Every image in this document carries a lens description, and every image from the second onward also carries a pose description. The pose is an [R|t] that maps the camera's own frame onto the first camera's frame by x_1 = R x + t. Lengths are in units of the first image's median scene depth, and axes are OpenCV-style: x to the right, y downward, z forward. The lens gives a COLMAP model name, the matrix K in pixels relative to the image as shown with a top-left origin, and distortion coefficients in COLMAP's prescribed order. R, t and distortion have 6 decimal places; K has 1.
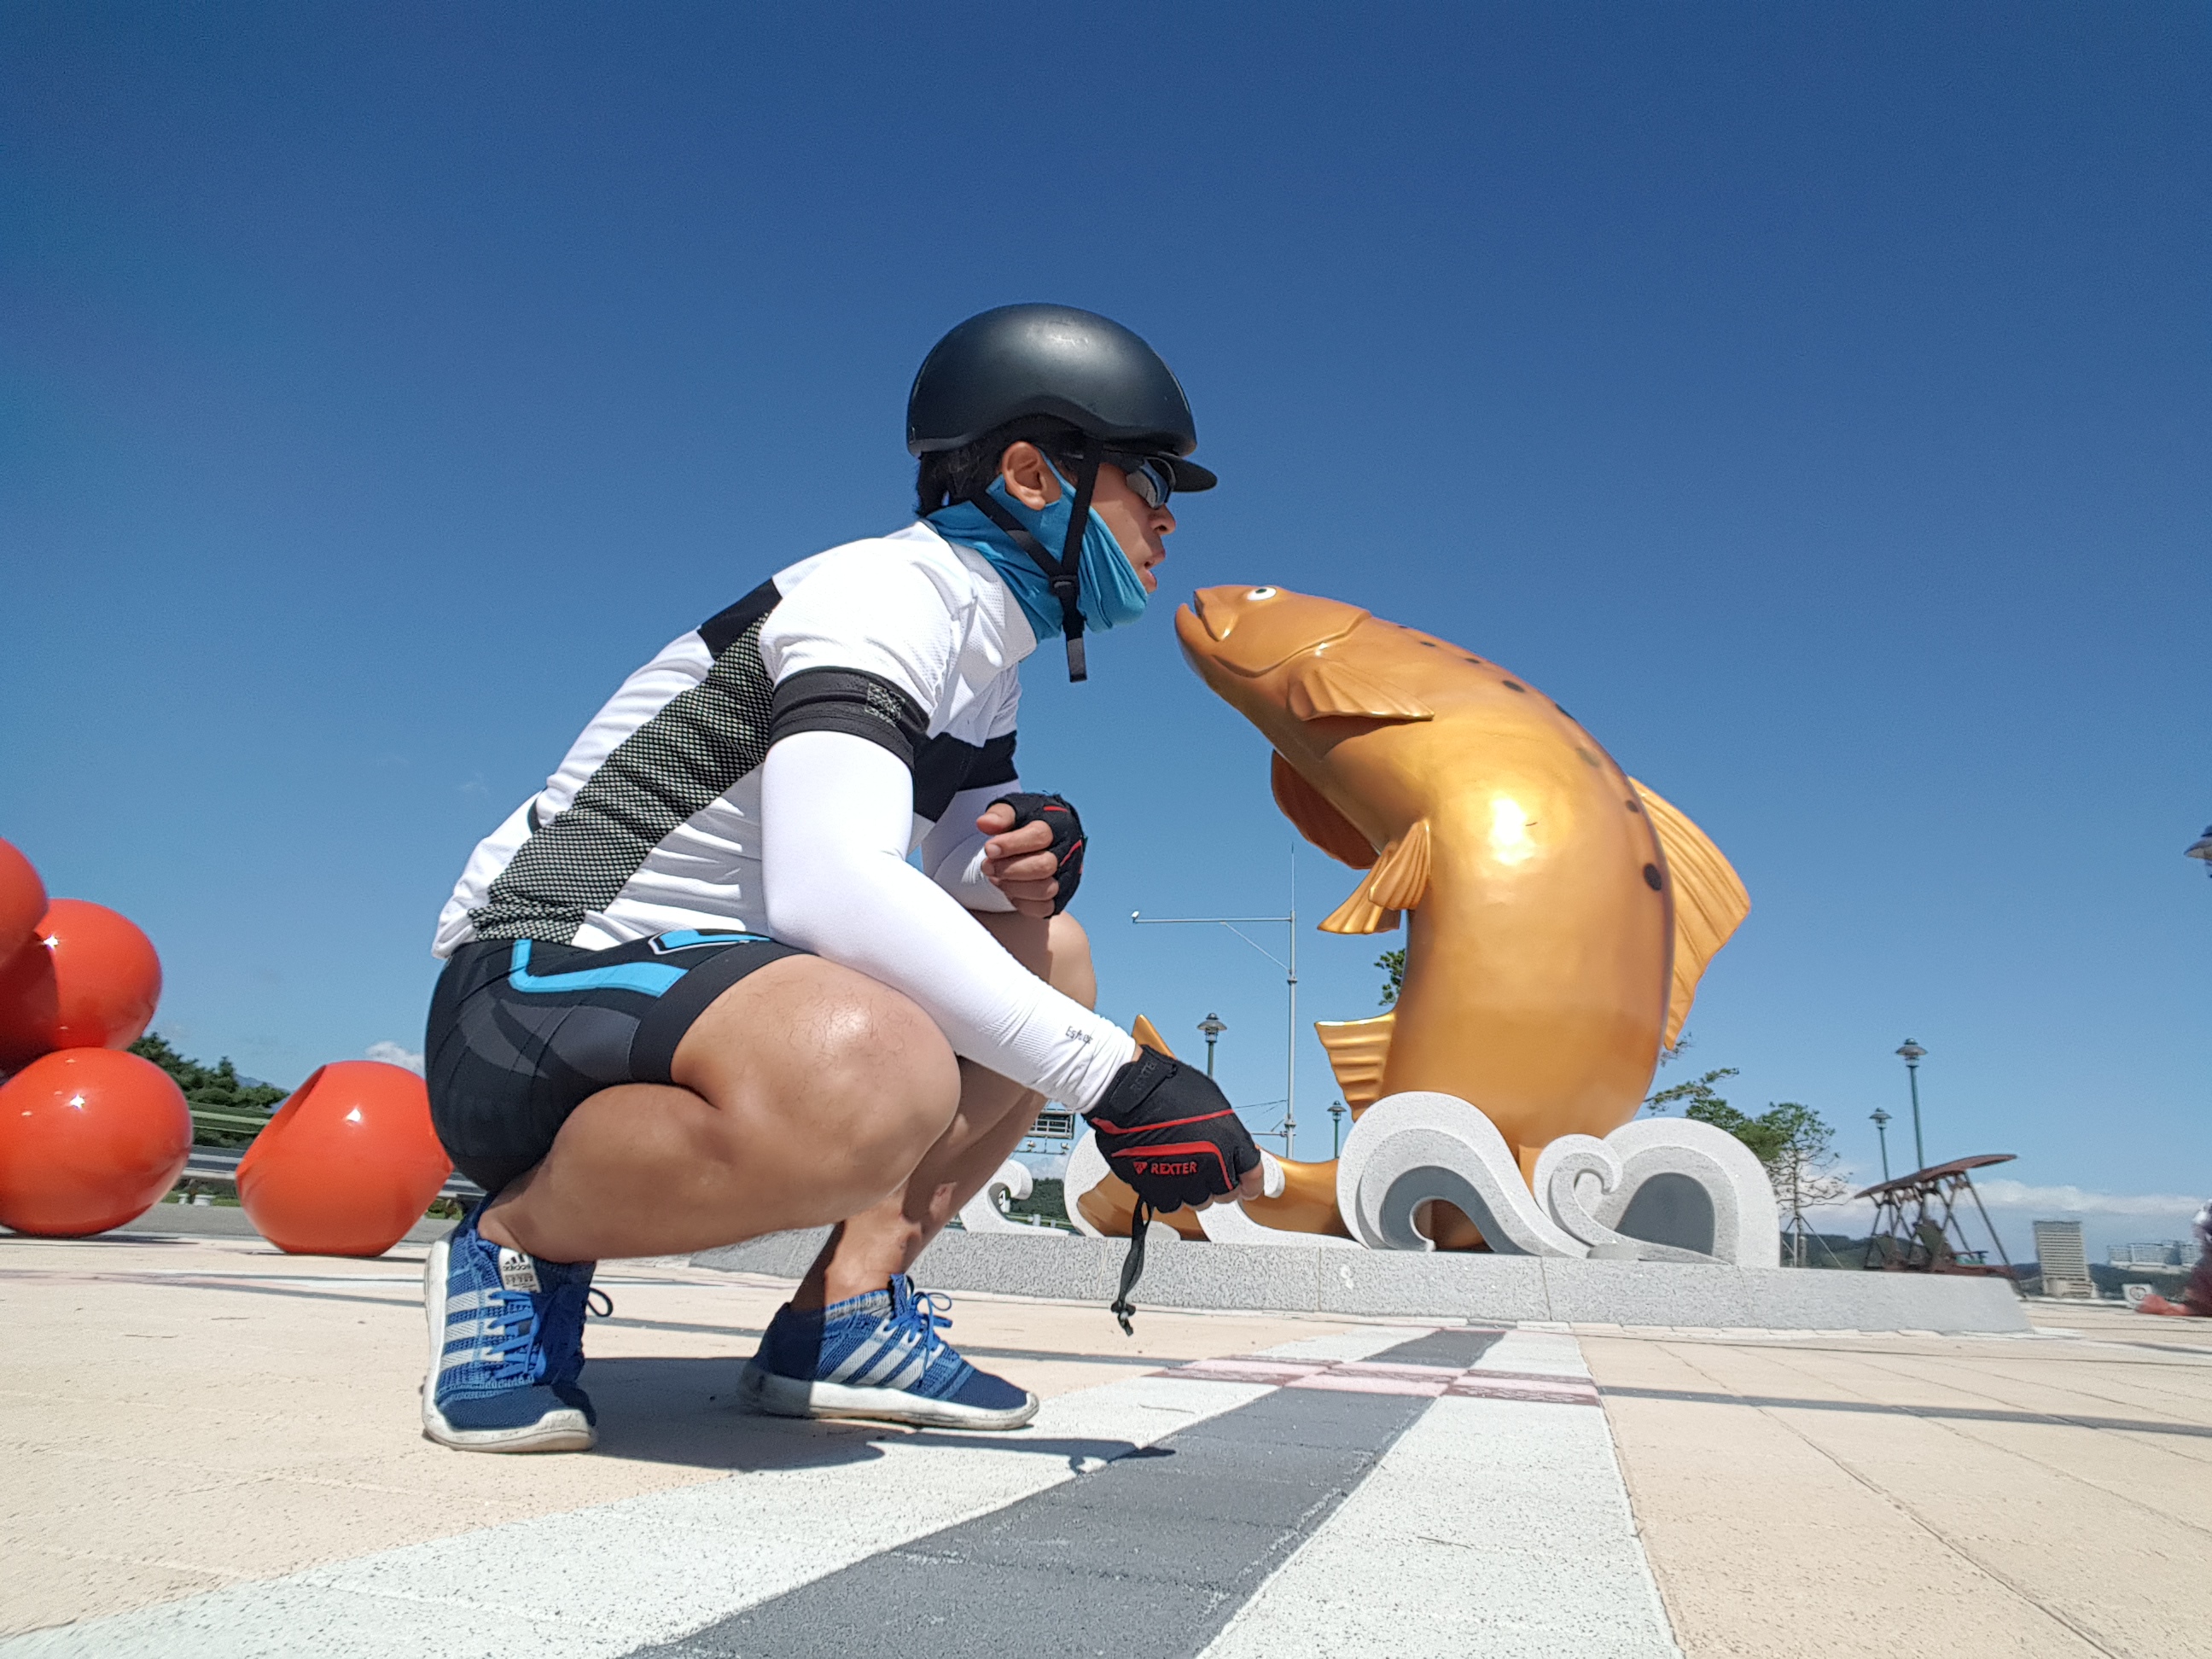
lens RADIAL K [[1436.4, 0, 1147.9], [0, 1436.4, 817.0], [0, 0, 1]] dist [-0.068980, 0.048595]
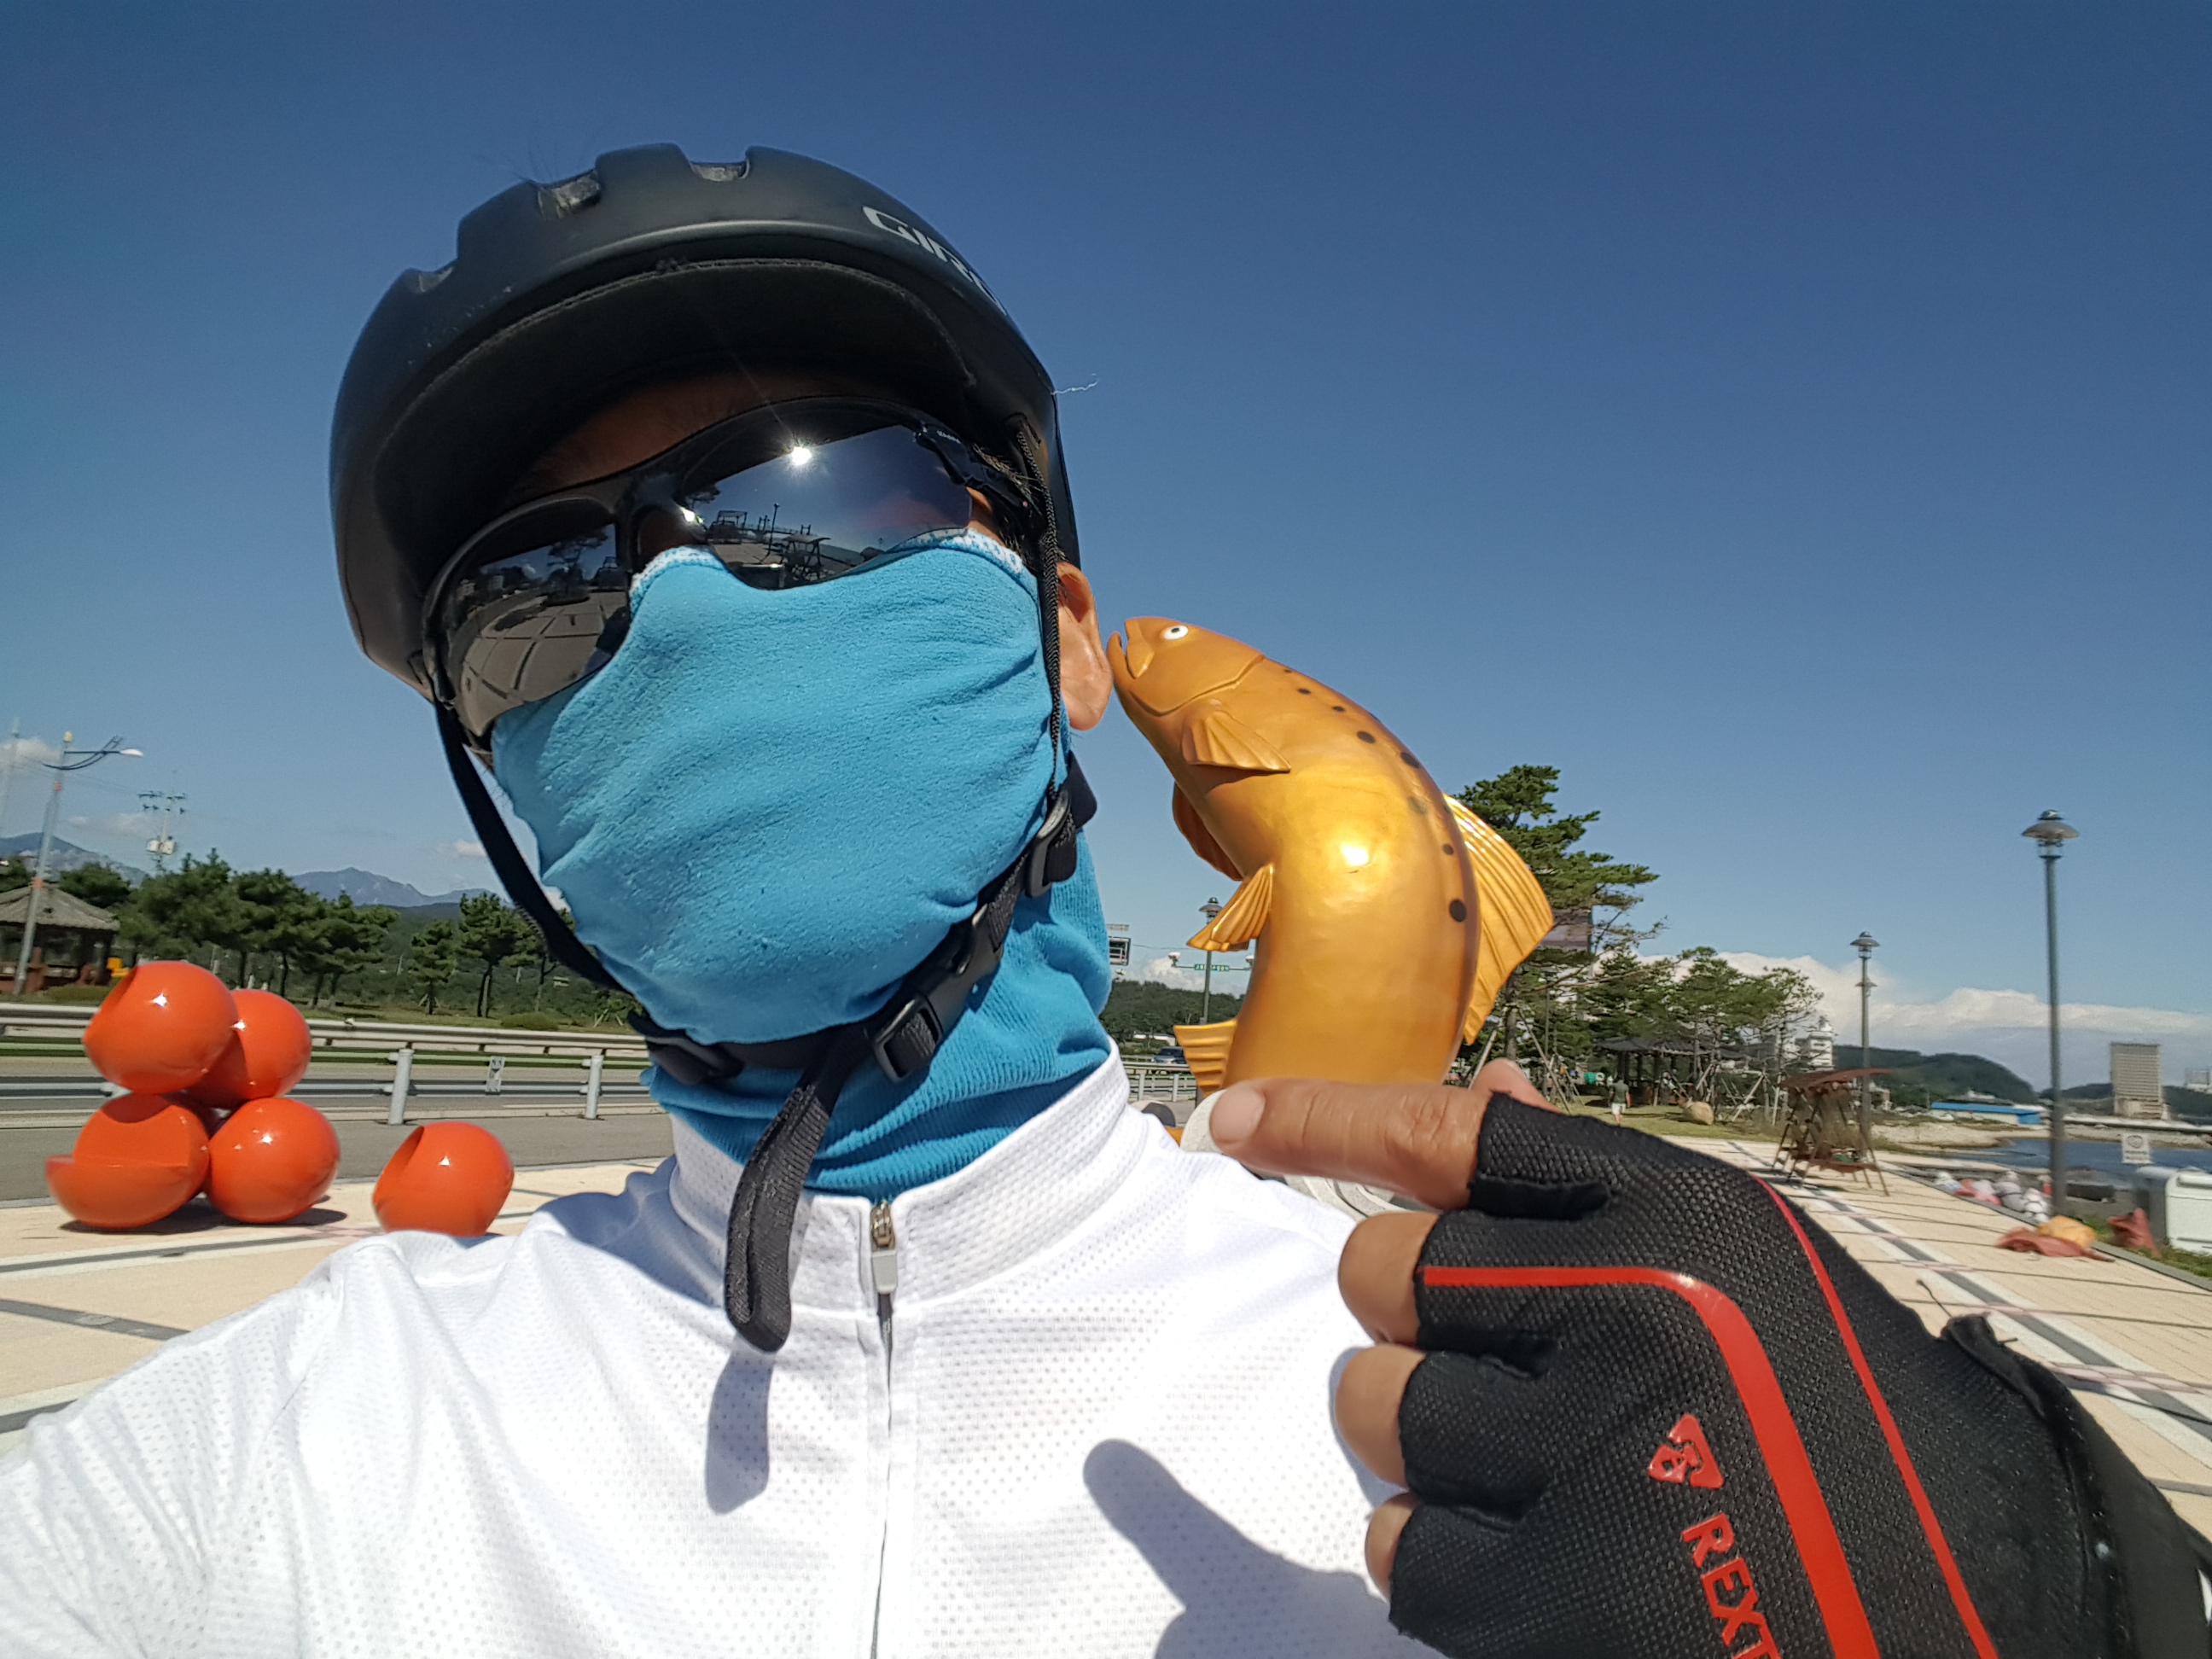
lens RADIAL K [[1436.4, 0, 1147.9], [0, 1436.4, 817.0], [0, 0, 1]] dist [-0.068980, 0.048595]
pose [[0.998313, 0.013792, -0.056399, 0.175803], [-0.005973, 0.990617, 0.136534, -0.233884], [0.057752, -0.135967, 0.989029, -0.264581]]
